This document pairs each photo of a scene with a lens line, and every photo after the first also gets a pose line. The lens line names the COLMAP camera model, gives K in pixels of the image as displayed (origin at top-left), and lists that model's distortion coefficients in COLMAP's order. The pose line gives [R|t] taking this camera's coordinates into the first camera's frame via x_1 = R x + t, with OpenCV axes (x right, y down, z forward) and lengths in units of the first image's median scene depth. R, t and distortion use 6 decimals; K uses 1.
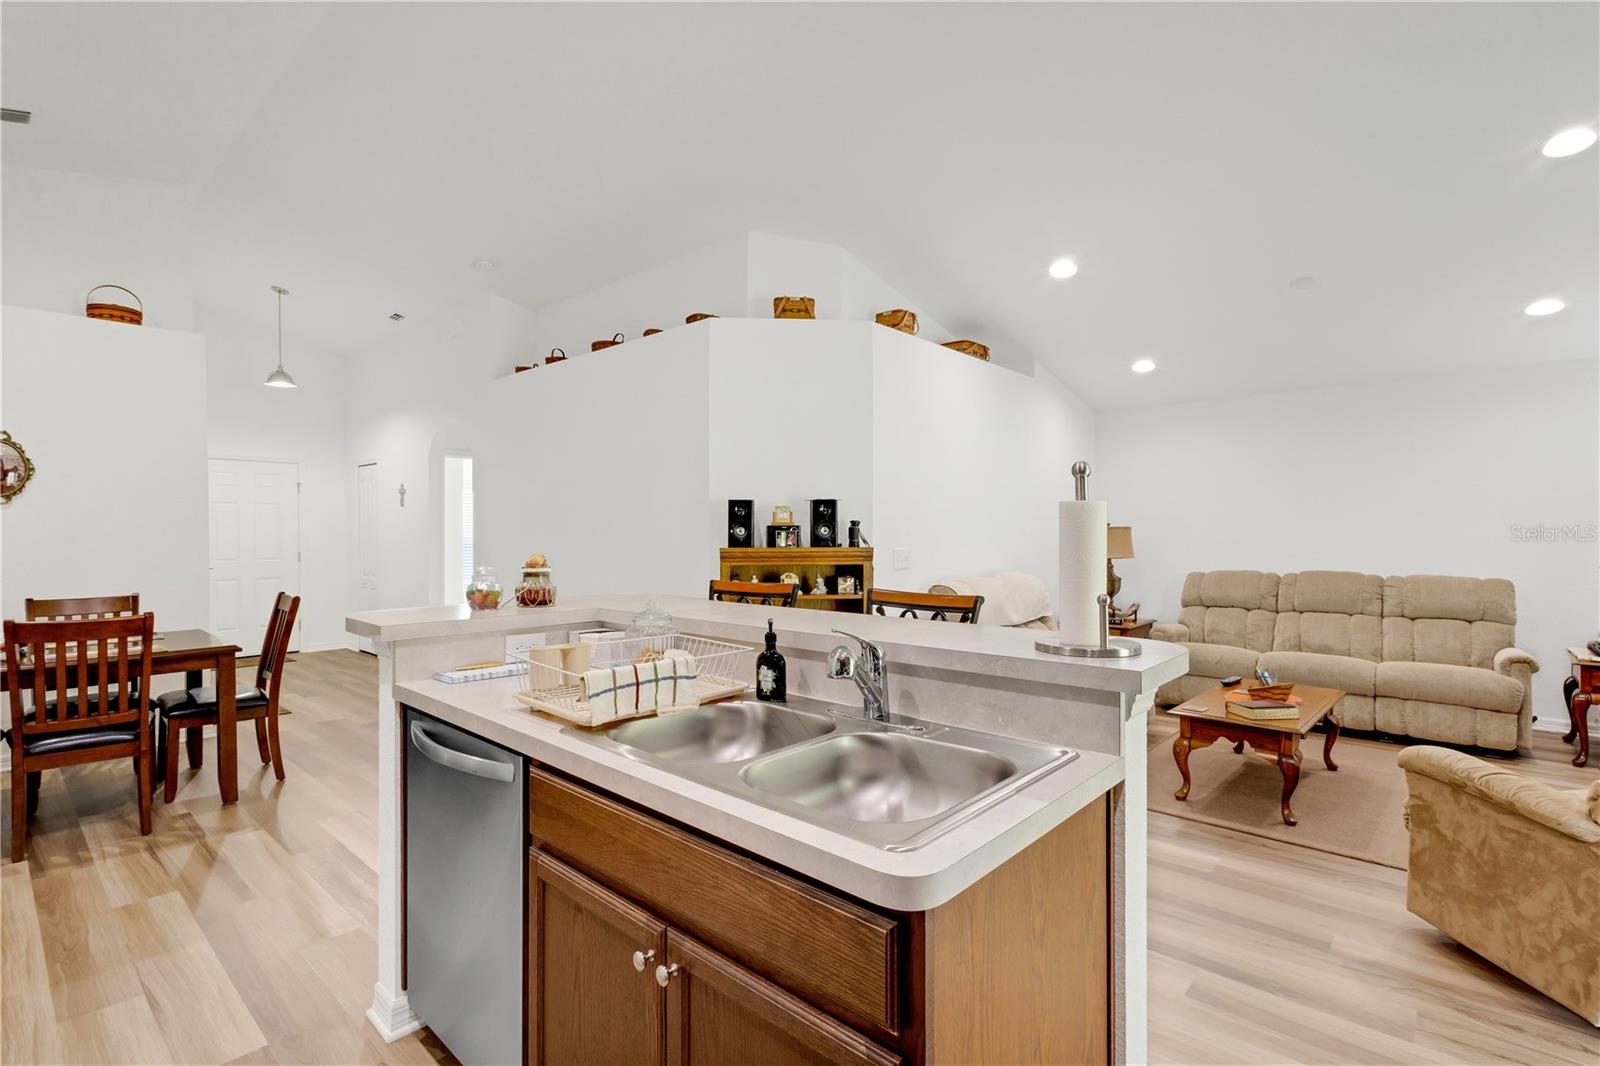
lens RADIAL K [[738.7, 0, 791.9], [0, 738.7, 537.1], [0, 0, 1]] dist [0.011220, -0.003848]
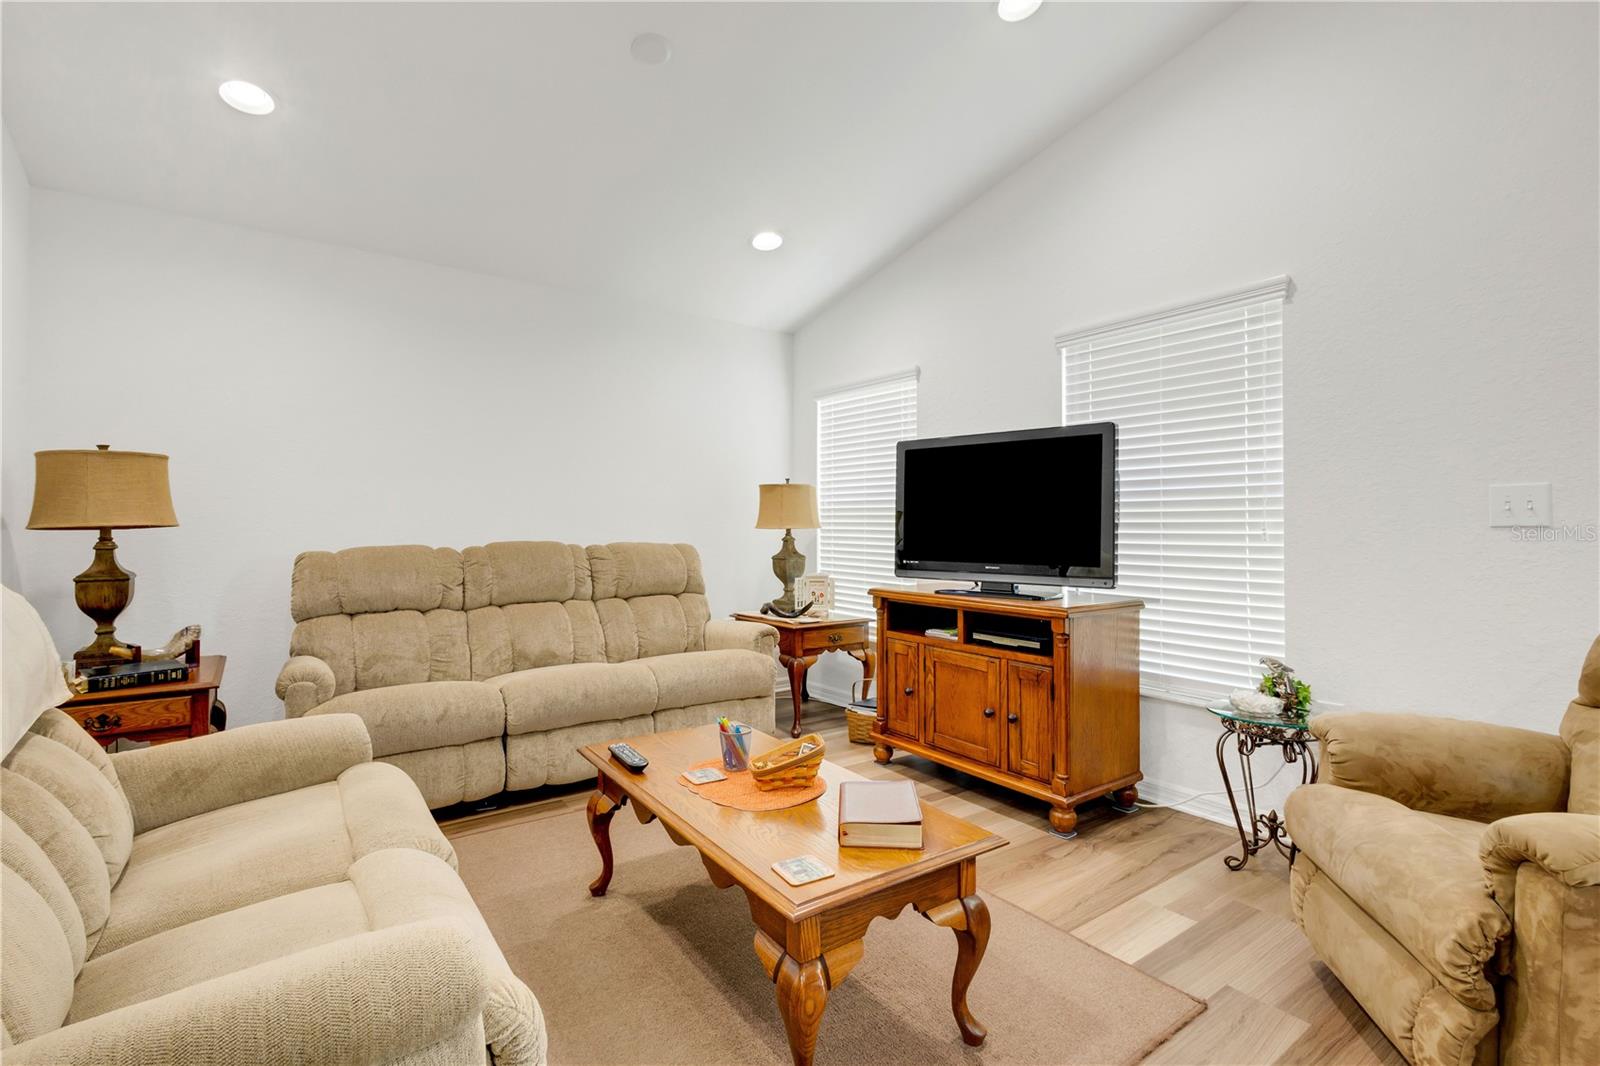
lens RADIAL K [[738.7, 0, 800.8], [0, 738.7, 520.8], [0, 0, 1]] dist [0.011220, -0.003848]
pose [[0.198983, 0.009786, 0.979954, 0.120876], [0.000681, 0.999949, -0.010124, 0.038022], [-0.980003, 0.002682, 0.198966, 0.694665]]
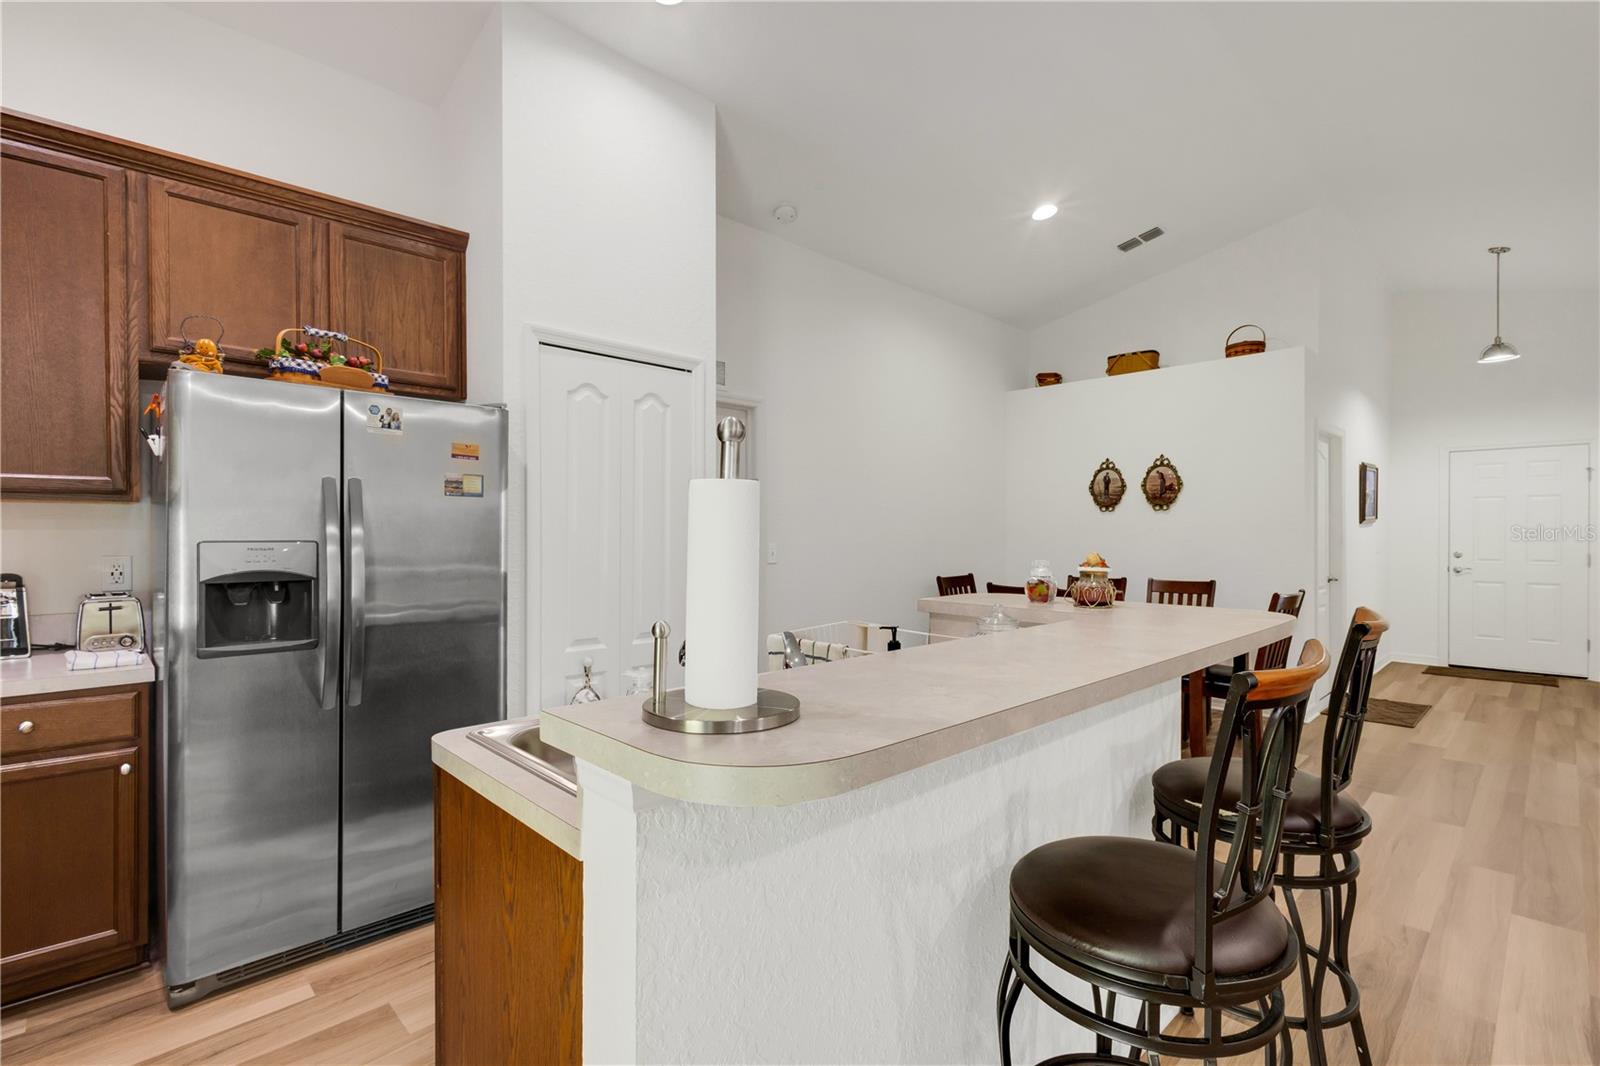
lens RADIAL K [[738.7, 0, 796.0], [0, 738.7, 535.3], [0, 0, 1]] dist [0.011220, -0.003848]
pose [[-0.066360, 0.005787, -0.997779, 0.316254], [-0.004779, 0.999970, 0.006117, -0.001947], [0.997784, 0.005174, -0.066330, 0.333467]]
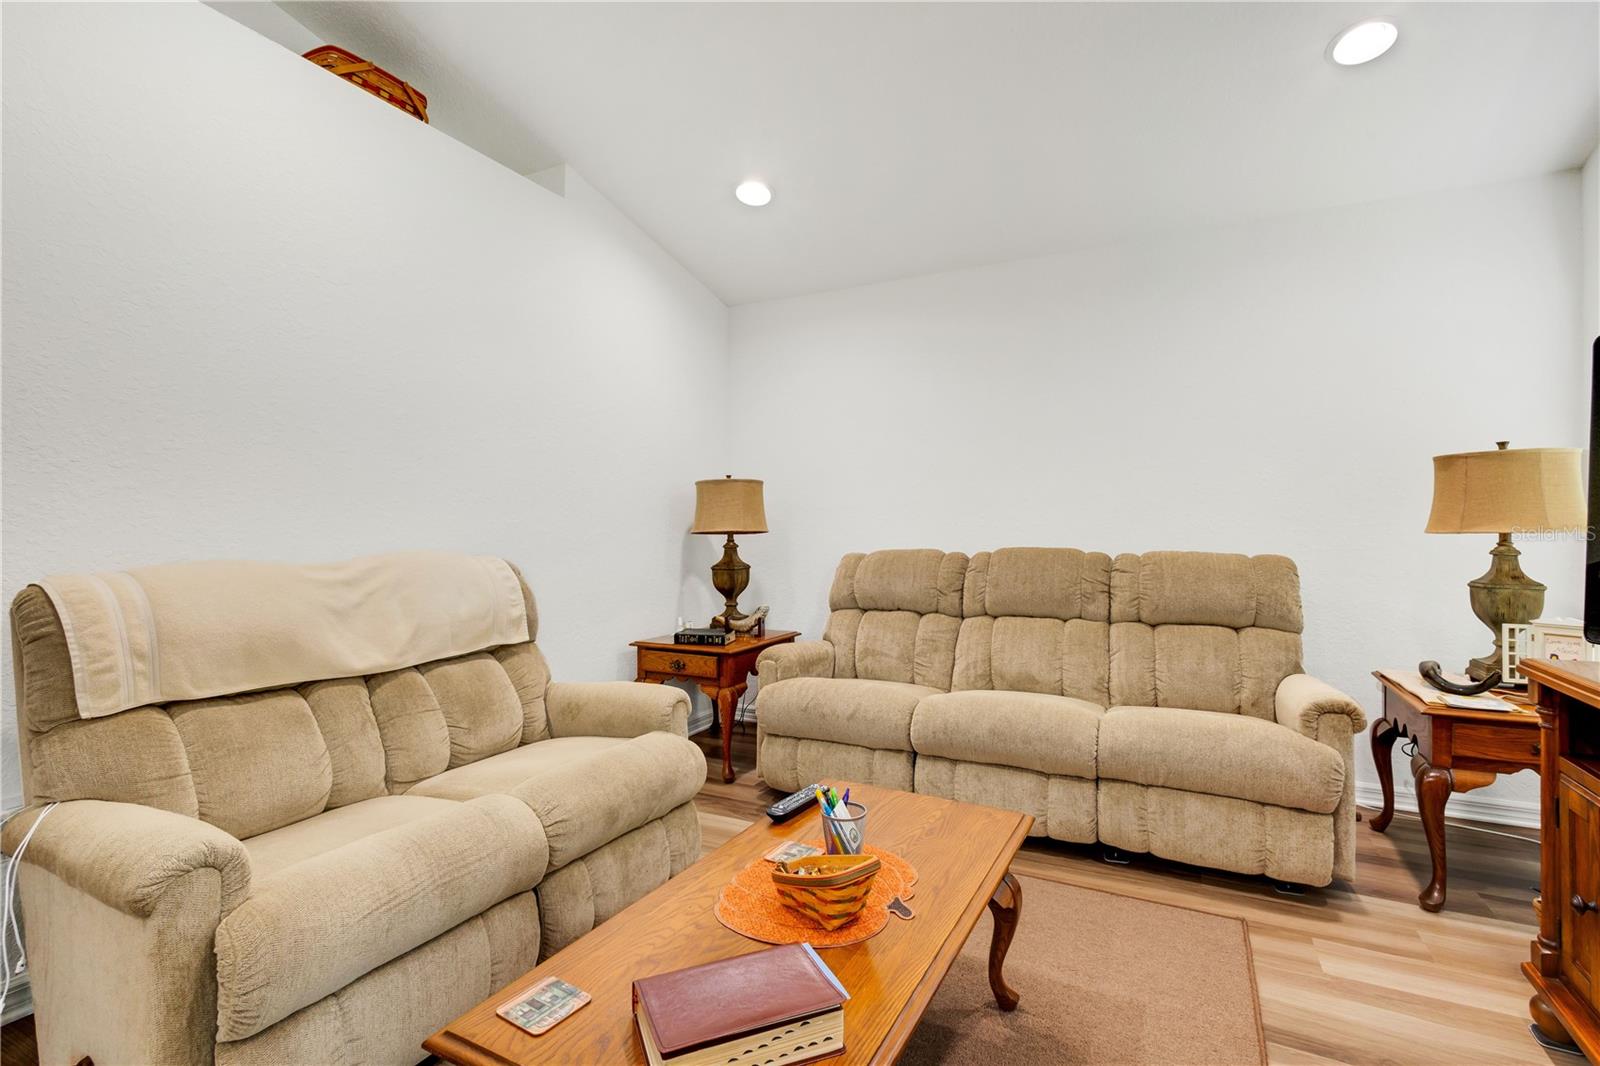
lens RADIAL K [[738.7, 0, 798.2], [0, 738.7, 528.8], [0, 0, 1]] dist [0.011220, -0.003848]
pose [[0.964263, 0.002014, 0.264938, 0.424994], [0.000351, 0.999961, -0.008880, 0.040140], [-0.264945, 0.008655, 0.964225, 0.528589]]
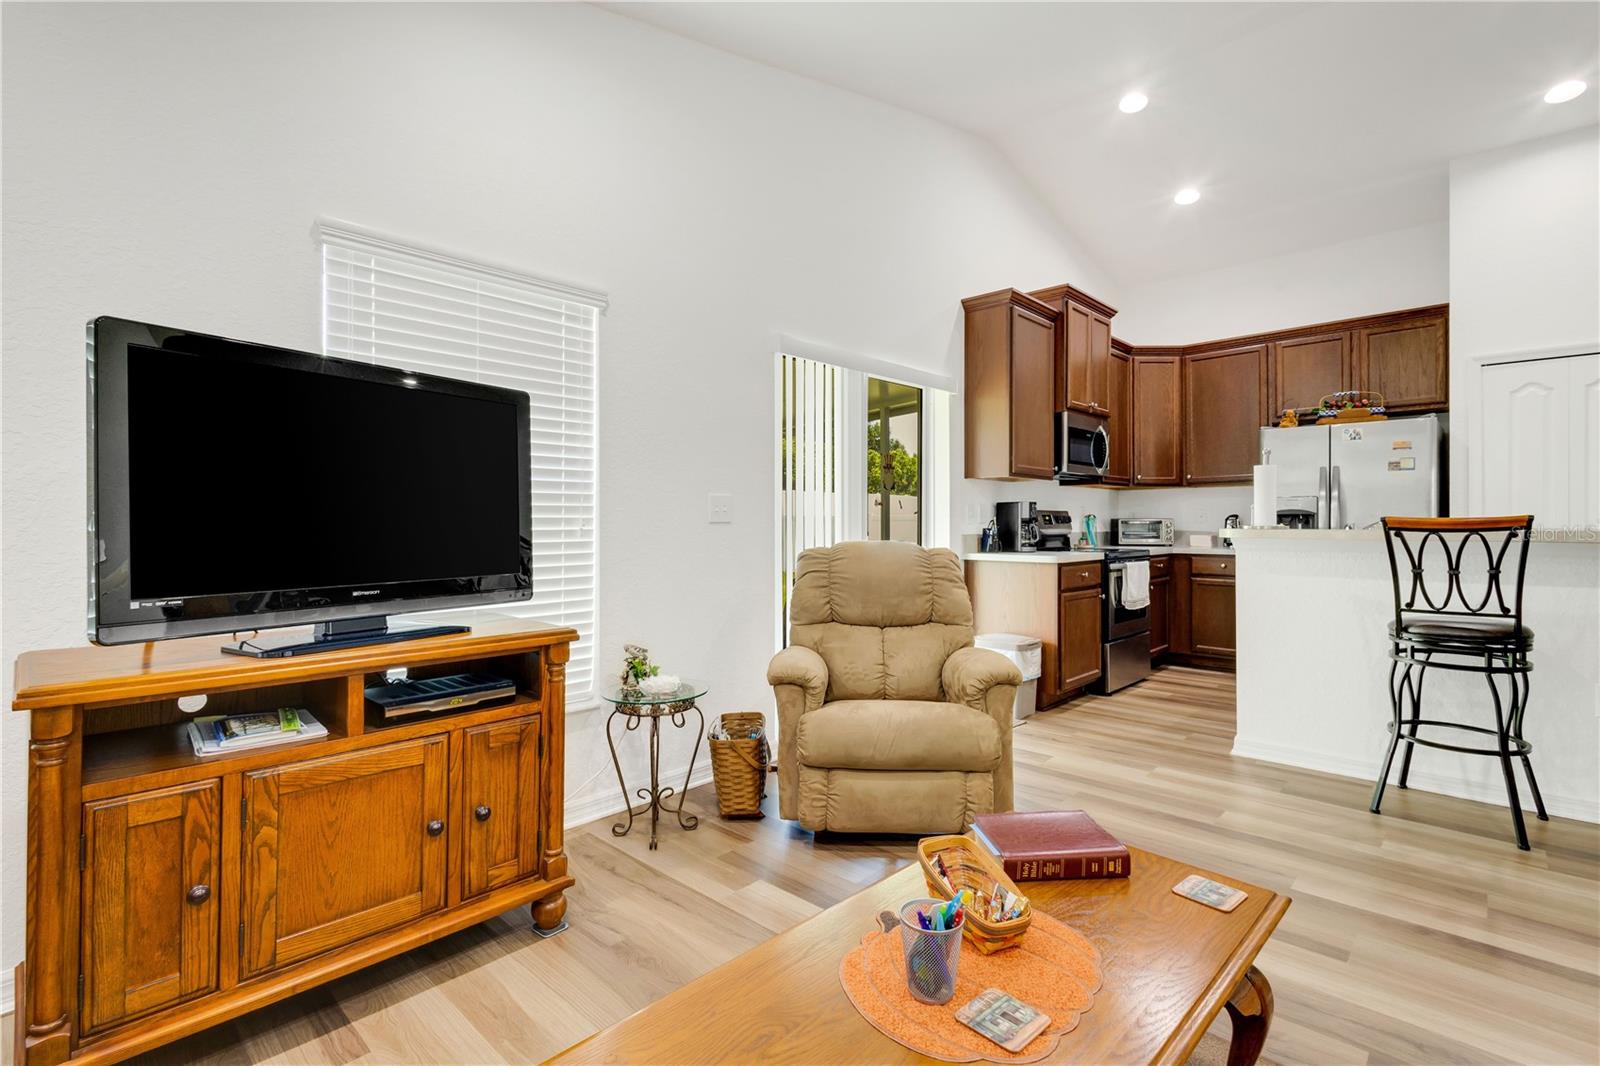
lens RADIAL K [[738.7, 0, 799.8], [0, 738.7, 522.7], [0, 0, 1]] dist [0.011220, -0.003848]
pose [[-0.999652, 0.004407, 0.025990, 0.554814], [0.004453, 0.999989, 0.001721, 0.036571], [-0.025982, 0.001836, -0.999661, 1.032210]]
